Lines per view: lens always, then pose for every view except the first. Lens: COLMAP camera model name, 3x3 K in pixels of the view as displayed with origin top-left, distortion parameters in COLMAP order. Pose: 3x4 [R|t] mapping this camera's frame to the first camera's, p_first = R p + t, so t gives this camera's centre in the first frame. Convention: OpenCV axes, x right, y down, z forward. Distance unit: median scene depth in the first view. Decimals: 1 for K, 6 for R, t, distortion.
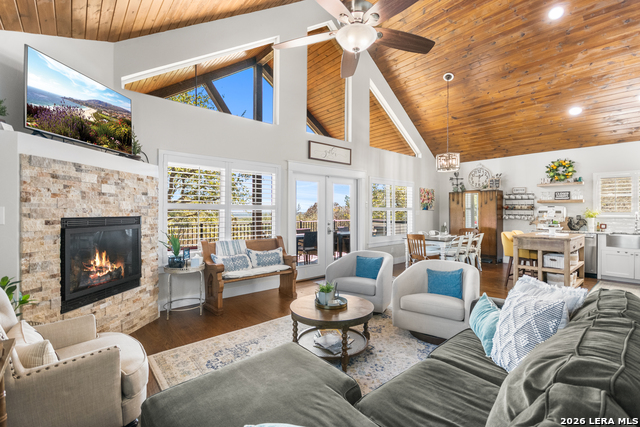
lens RADIAL K [[286.5, 0, 322.1], [0, 286.5, 211.9], [0, 0, 1]] dist [0.008227, -0.003908]
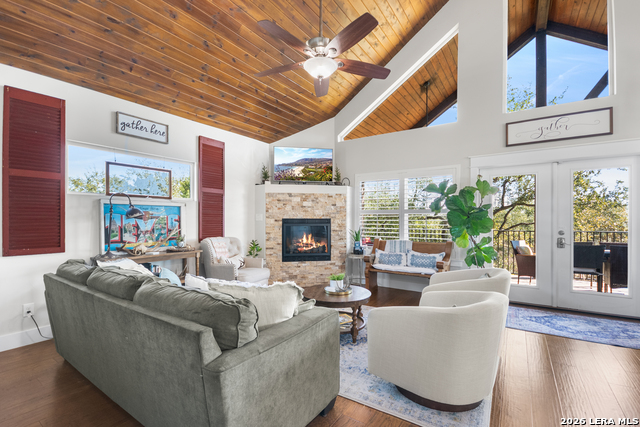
lens RADIAL K [[286.5, 0, 319.3], [0, 286.5, 219.3], [0, 0, 1]] dist [0.008227, -0.003908]
pose [[0.263181, -0.000554, -0.964746, 1.109482], [0.000152, 1.000000, -0.000533, 0.023574], [0.964747, -0.000006, 0.263181, 0.584221]]
